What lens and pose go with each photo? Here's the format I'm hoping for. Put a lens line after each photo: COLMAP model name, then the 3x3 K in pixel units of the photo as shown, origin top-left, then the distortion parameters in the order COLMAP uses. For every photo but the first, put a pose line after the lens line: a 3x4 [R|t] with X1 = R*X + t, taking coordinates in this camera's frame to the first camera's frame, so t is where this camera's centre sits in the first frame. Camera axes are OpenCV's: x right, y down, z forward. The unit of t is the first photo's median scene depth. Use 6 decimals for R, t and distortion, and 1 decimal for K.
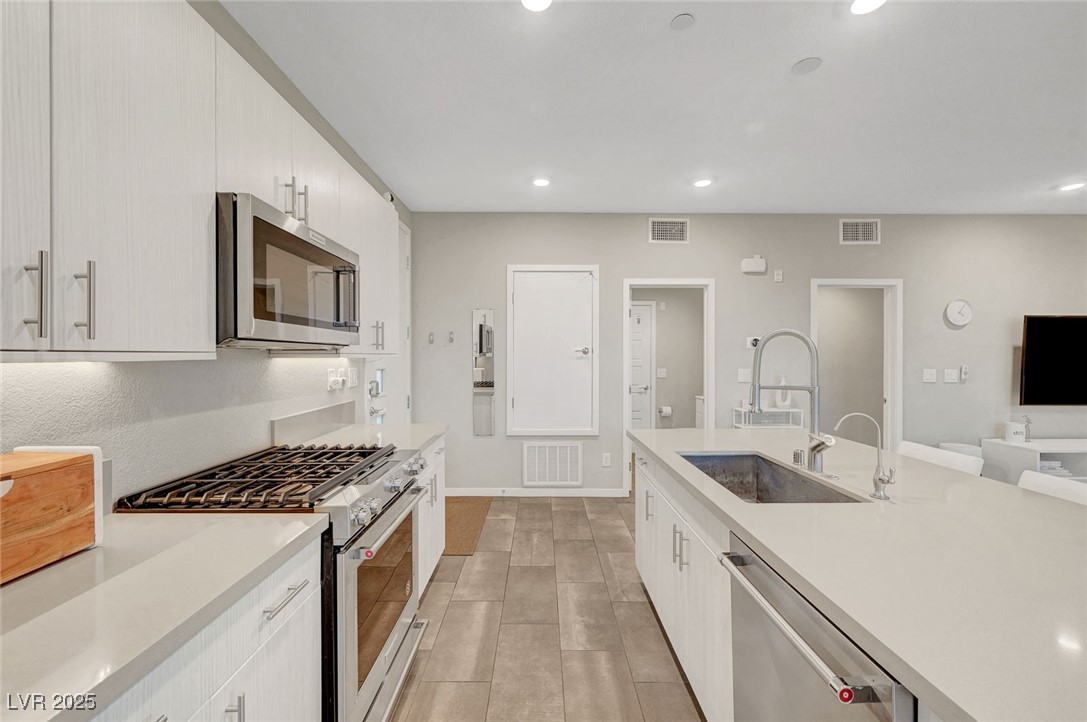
lens RADIAL K [[433.5, 0, 552.3], [0, 433.5, 361.4], [0, 0, 1]] dist [-0.001266, -0.000796]
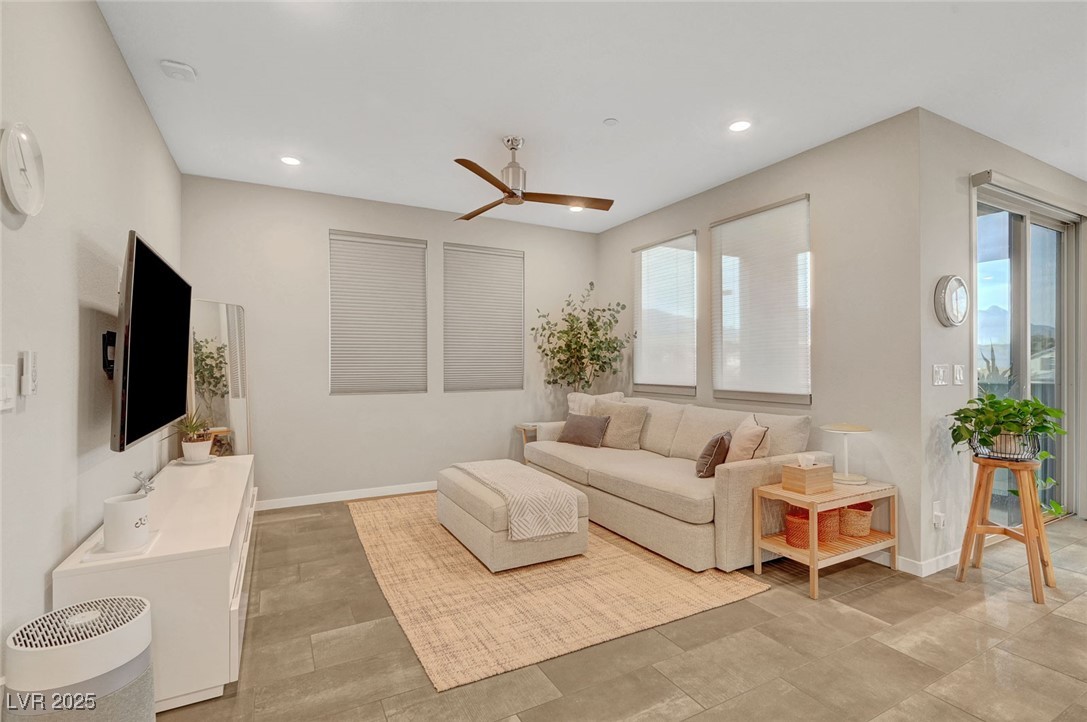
lens RADIAL K [[502.8, 0, 550.6], [0, 502.8, 362.7], [0, 0, 1]] dist [-0.000893, 0.000078]
pose [[-0.453047, -0.004540, 0.891475, 0.693034], [0.012422, 0.999858, 0.011405, 0.022430], [-0.891400, 0.016241, -0.452926, 1.241101]]
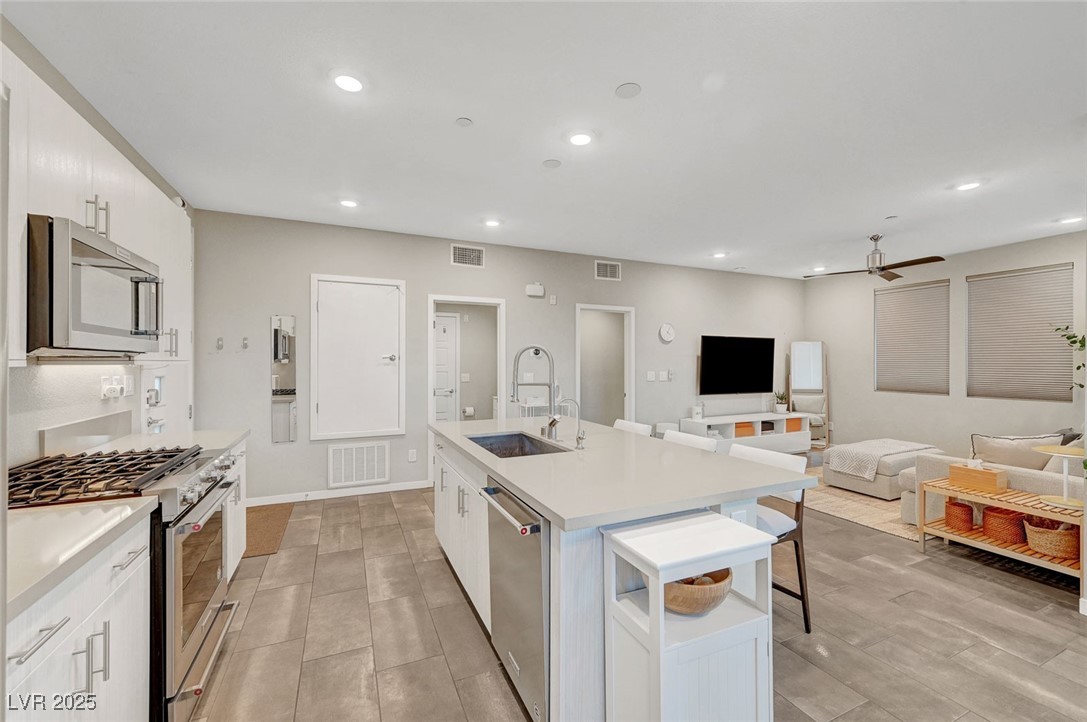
lens RADIAL K [[433.5, 0, 553.9], [0, 433.5, 361.2], [0, 0, 1]] dist [-0.001266, -0.000796]
pose [[0.910329, 0.000730, 0.413884, -0.007639], [0.005486, 0.999889, -0.013830, 0.001946], [-0.413849, 0.014861, 0.910224, -0.237840]]
